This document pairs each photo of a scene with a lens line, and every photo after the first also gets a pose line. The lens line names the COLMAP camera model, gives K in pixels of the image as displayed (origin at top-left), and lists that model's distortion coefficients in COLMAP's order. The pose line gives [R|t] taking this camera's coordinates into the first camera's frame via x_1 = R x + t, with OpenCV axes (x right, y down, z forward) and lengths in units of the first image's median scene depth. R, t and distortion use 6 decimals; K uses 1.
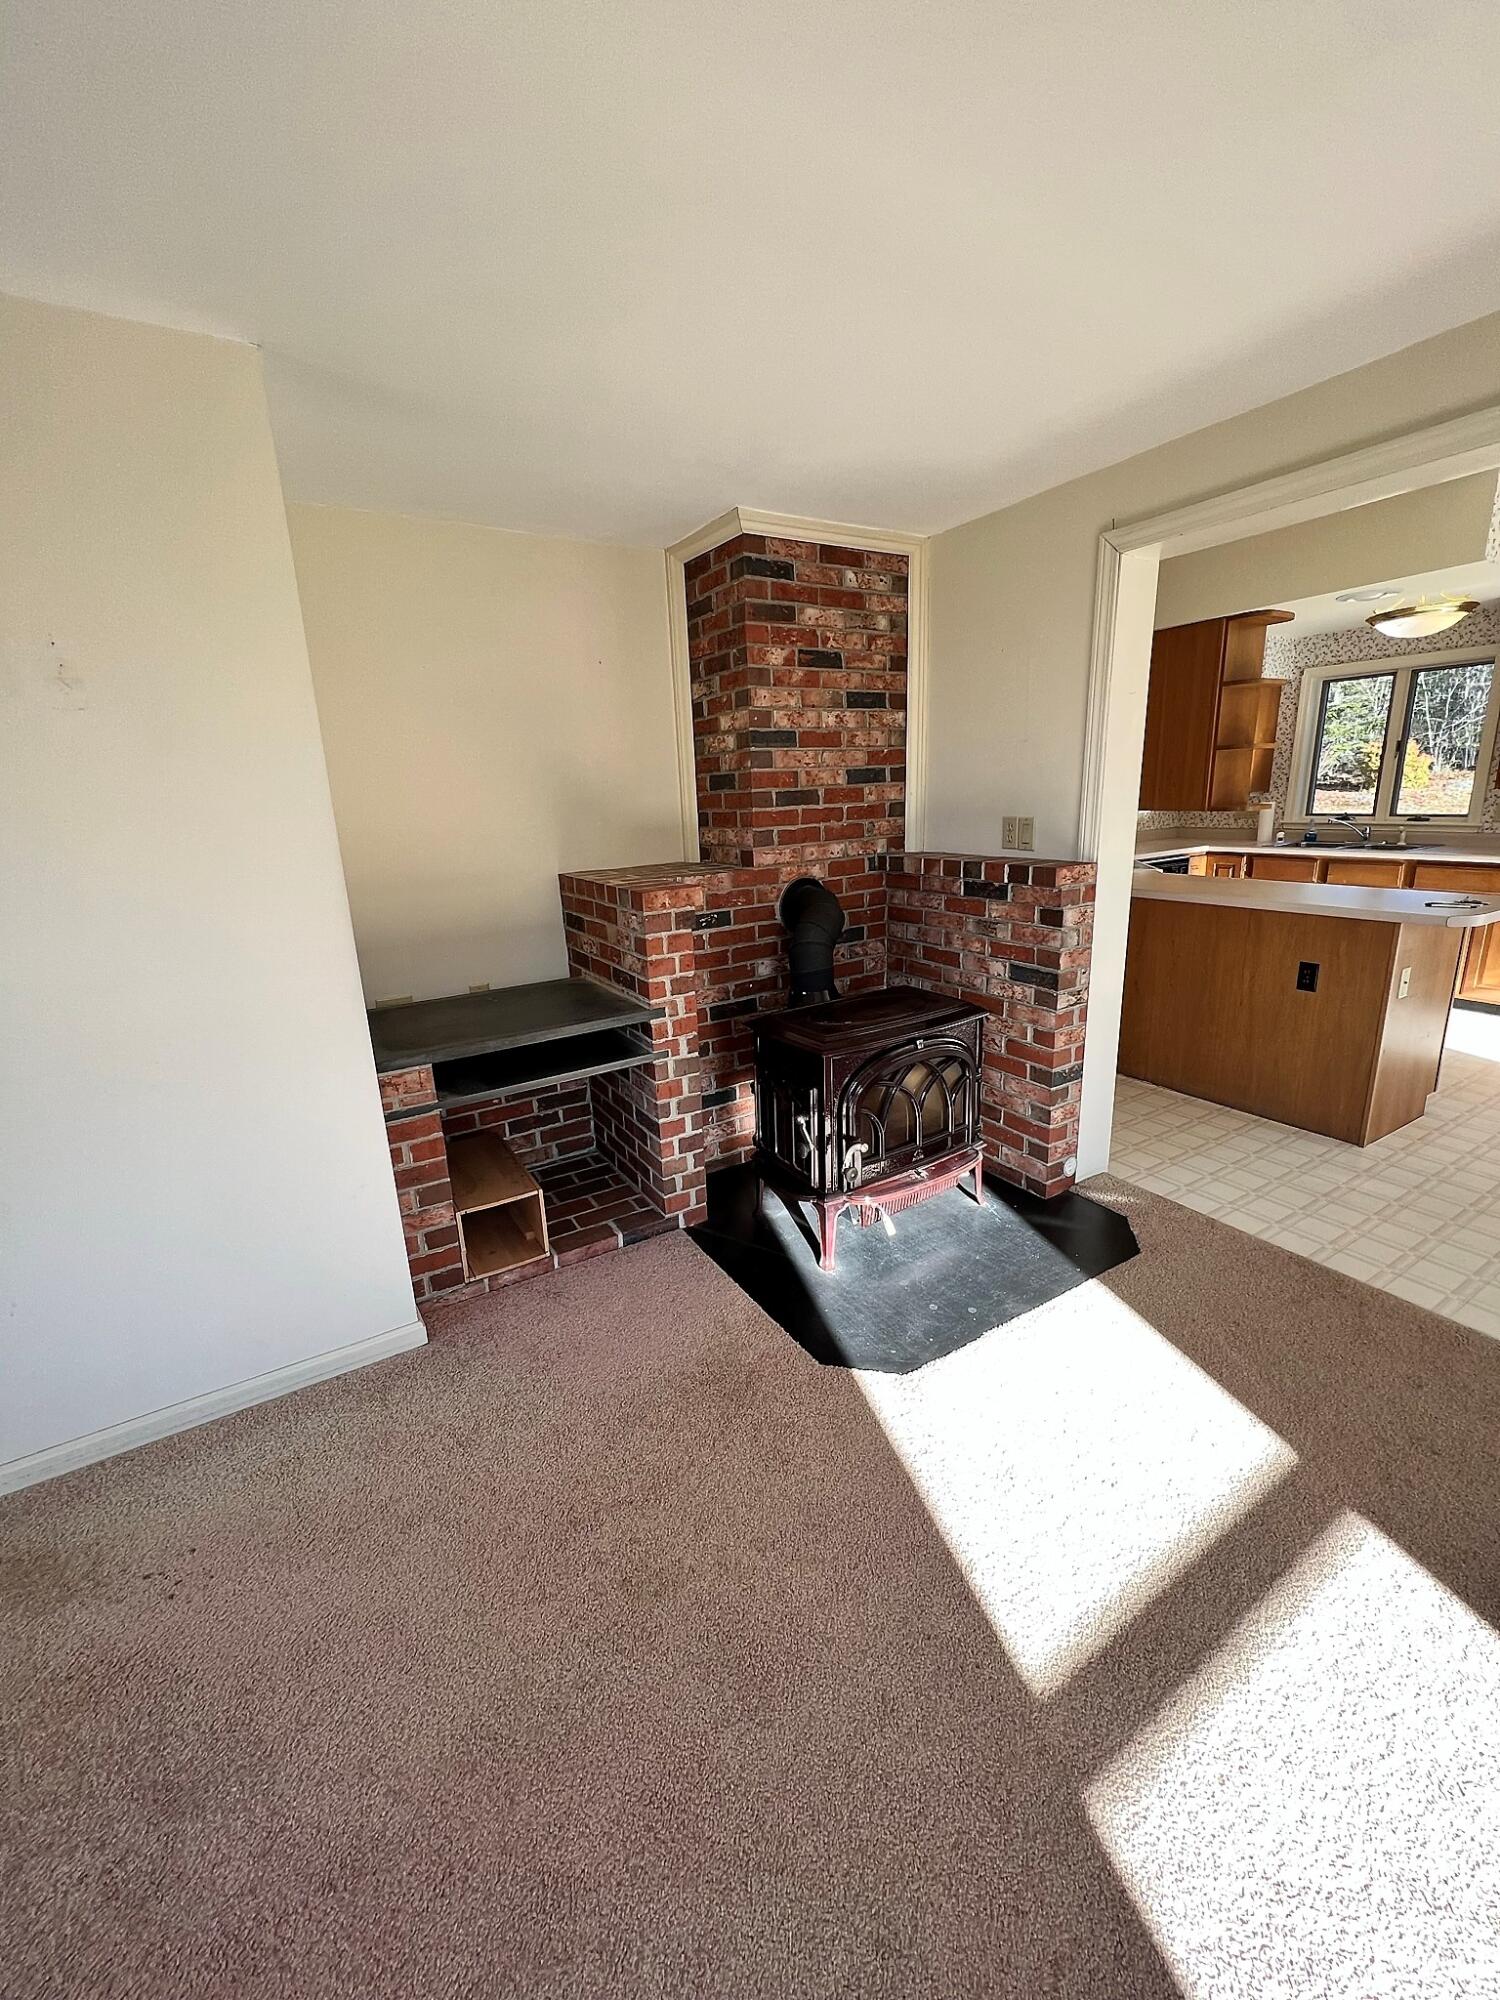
lens RADIAL K [[800.4, 0, 749.5], [0, 800.4, 997.3], [0, 0, 1]] dist [0.003356, -0.000270]
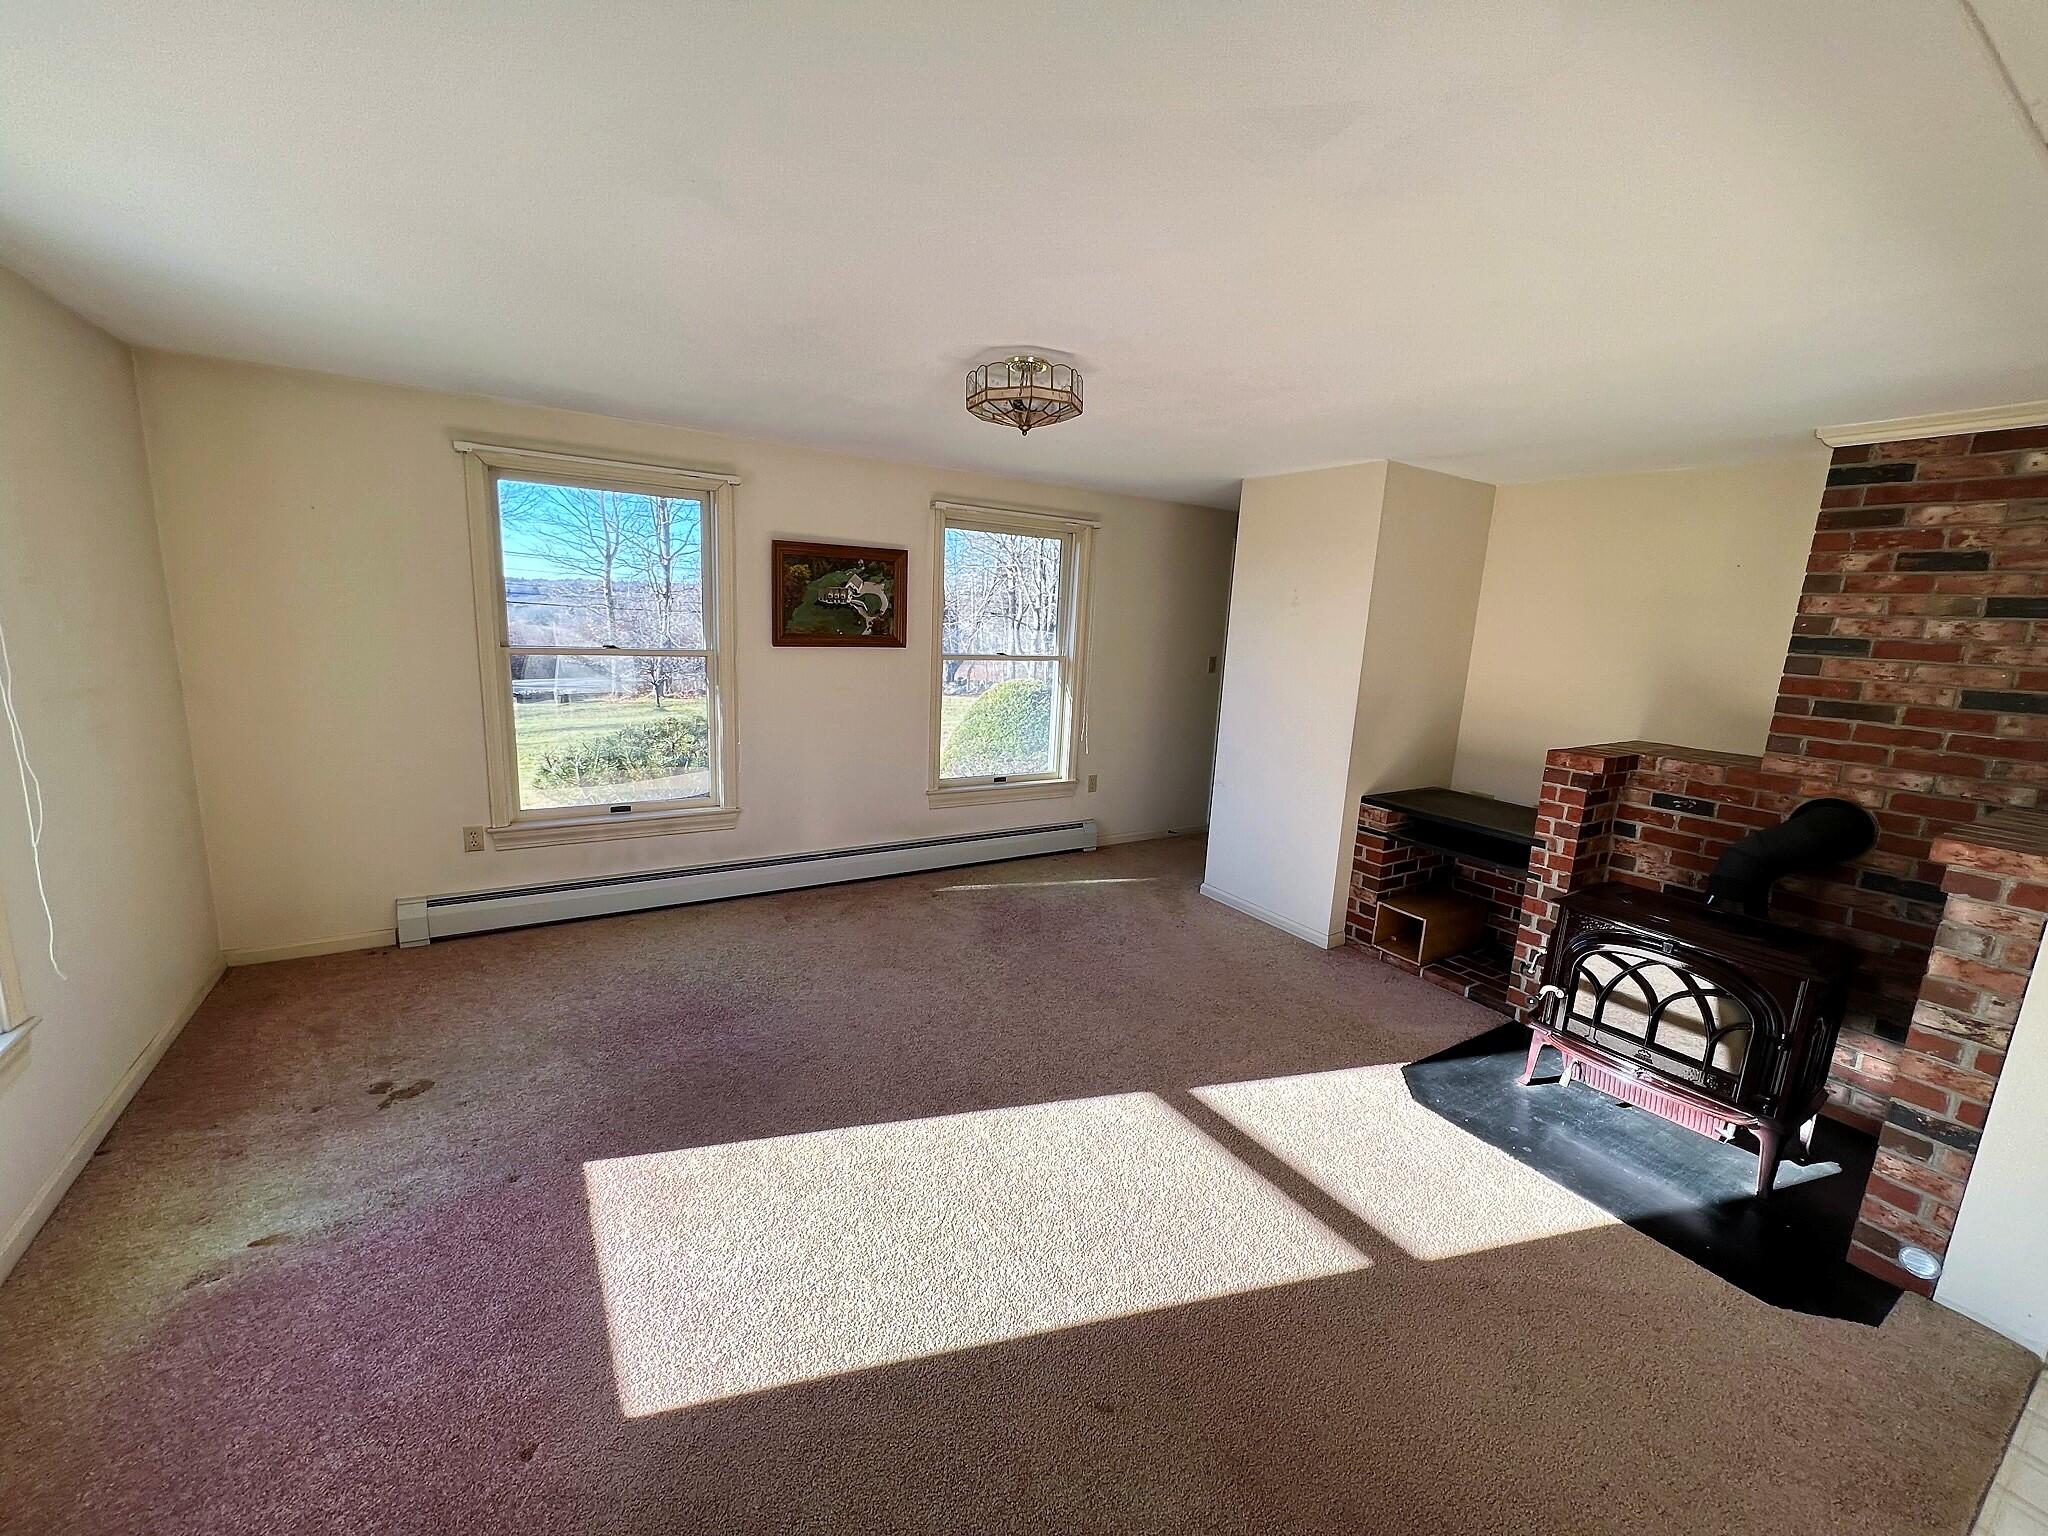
lens RADIAL K [[819.6, 0, 1023.6], [0, 819.6, 768.9], [0, 0, 1]] dist [0.003356, -0.000270]
pose [[0.007569, 0.231310, -0.972851, 0.990725], [-0.299602, 0.928711, 0.218484, -0.114497], [0.954034, 0.289814, 0.076330, 0.060525]]
